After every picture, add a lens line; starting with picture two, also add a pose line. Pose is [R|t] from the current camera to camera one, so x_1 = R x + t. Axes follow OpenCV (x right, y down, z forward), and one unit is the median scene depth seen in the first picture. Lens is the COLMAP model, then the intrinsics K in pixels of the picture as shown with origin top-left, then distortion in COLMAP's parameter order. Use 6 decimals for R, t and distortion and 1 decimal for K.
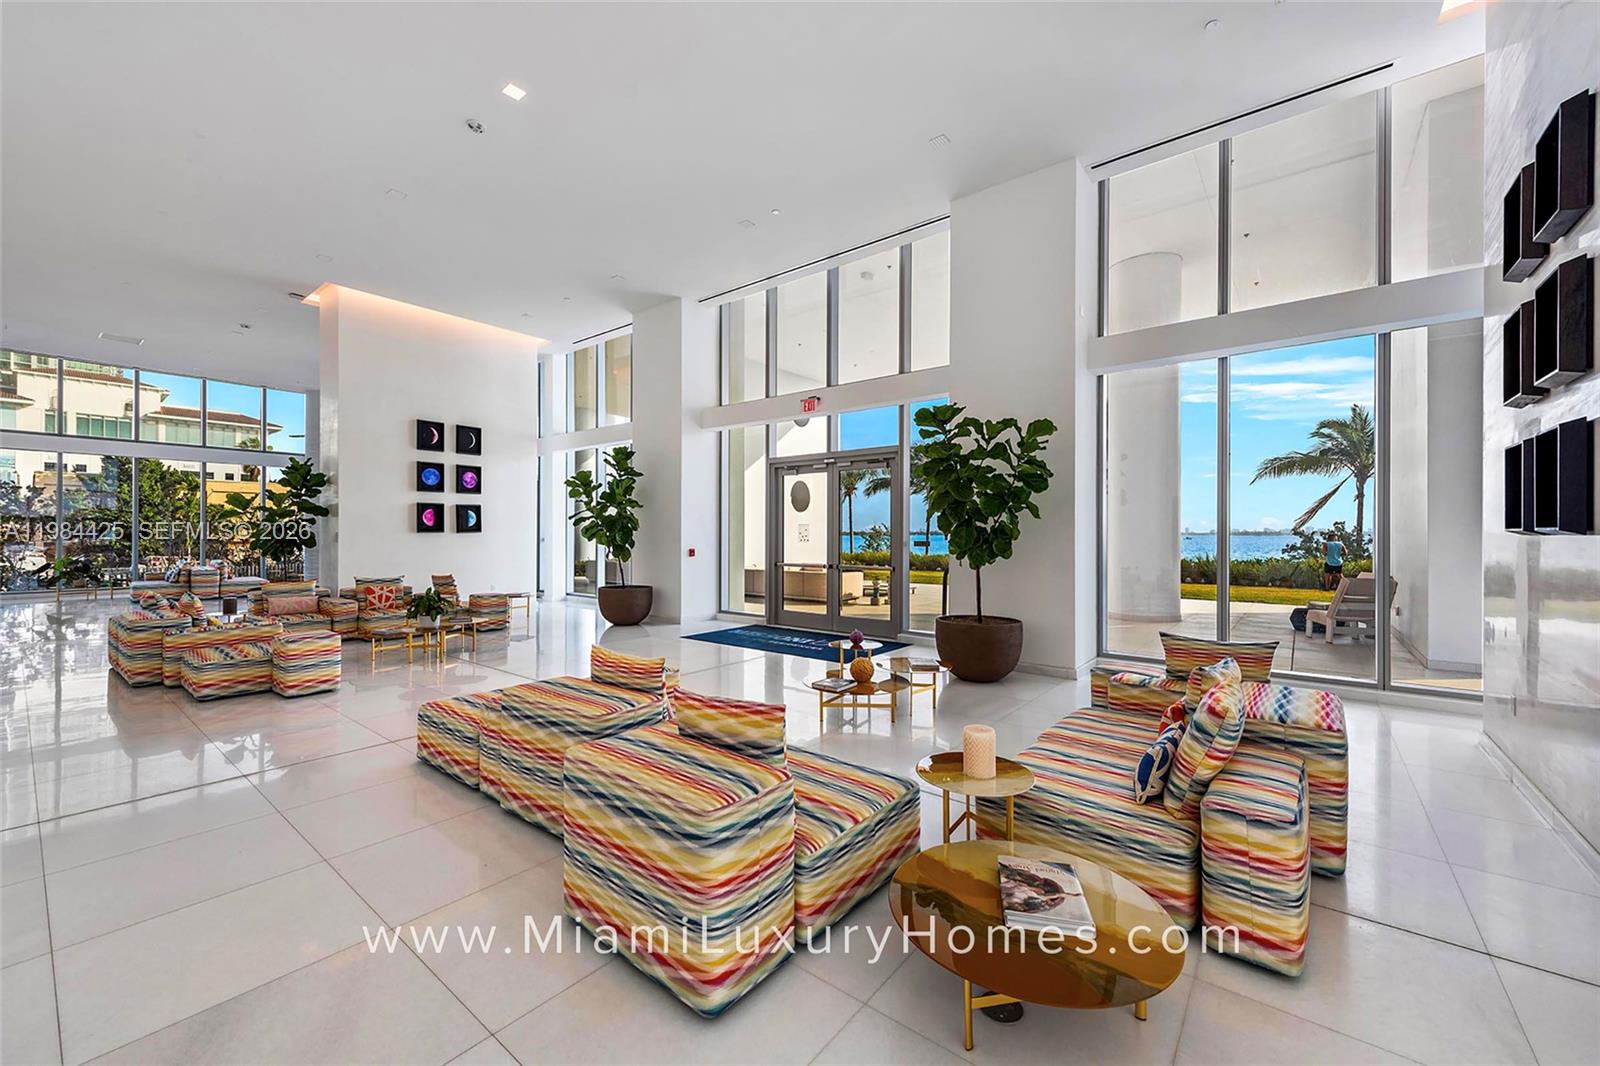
lens RADIAL K [[633.4, 0, 809.7], [0, 633.4, 529.2], [0, 0, 1]] dist [0.007399, -0.000530]
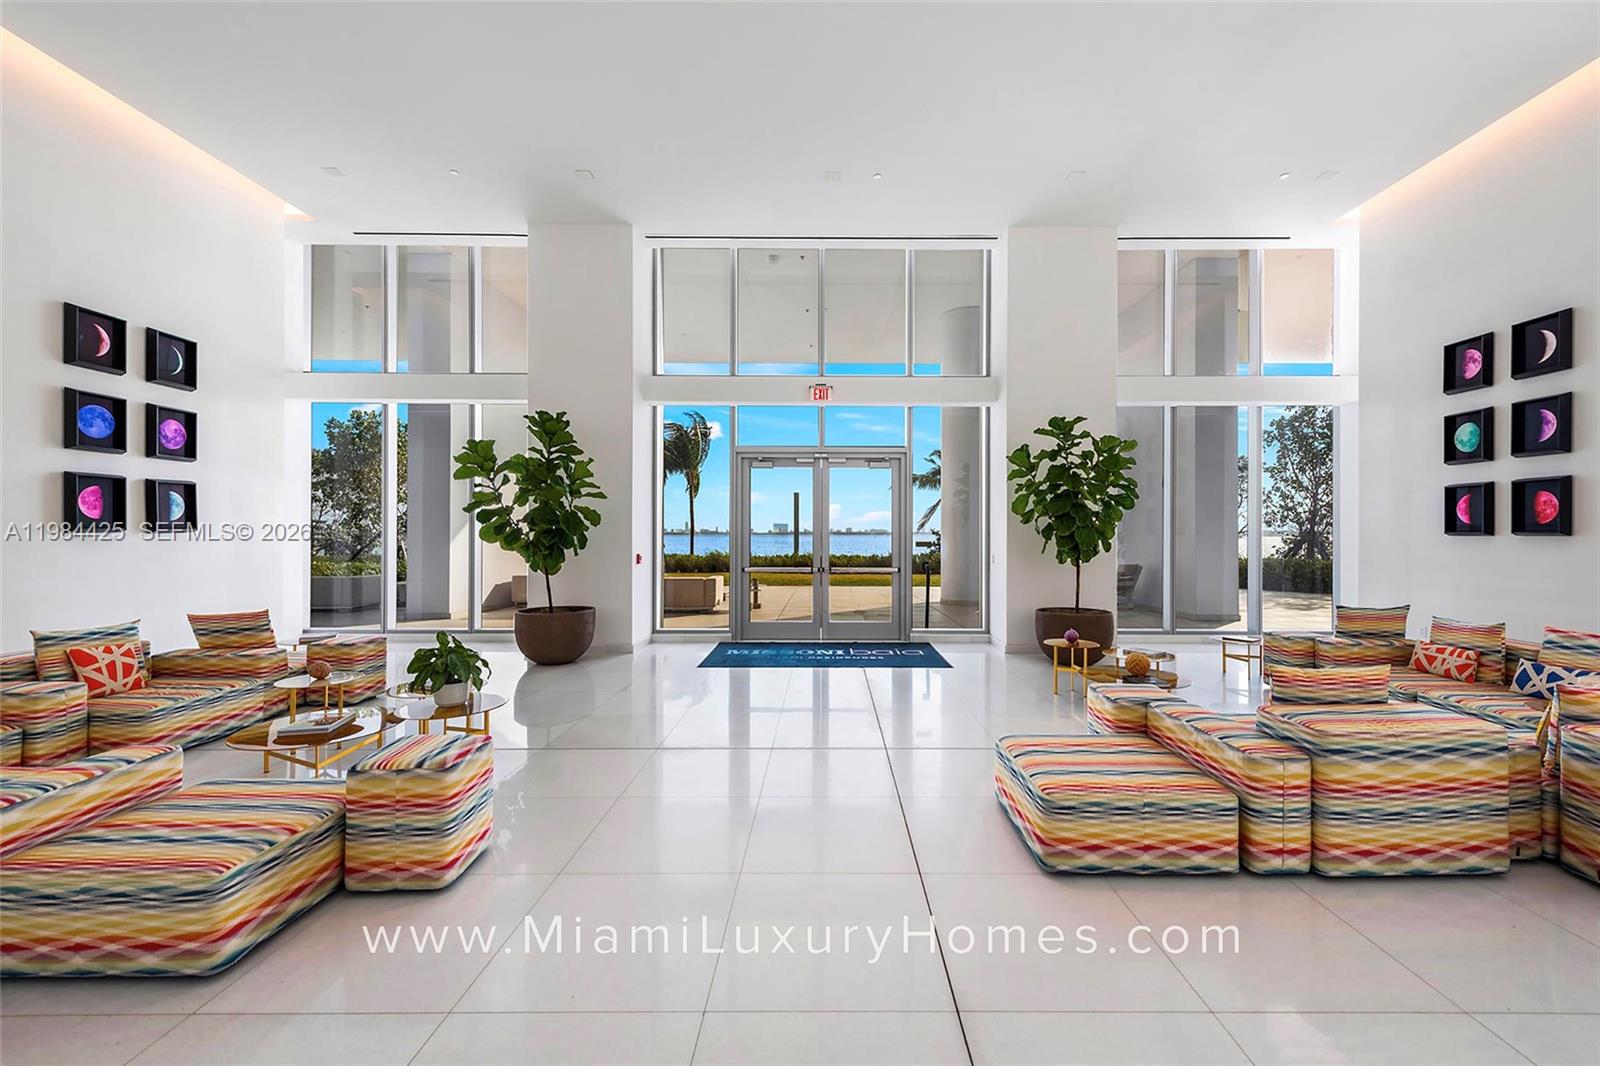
lens RADIAL K [[633.4, 0, 805.9], [0, 633.4, 537.1], [0, 0, 1]] dist [0.007399, -0.000530]
pose [[0.778728, -0.005063, 0.627342, -0.475951], [-0.003676, 0.999913, 0.012633, 0.000587], [-0.627351, -0.012144, 0.778642, 0.250977]]
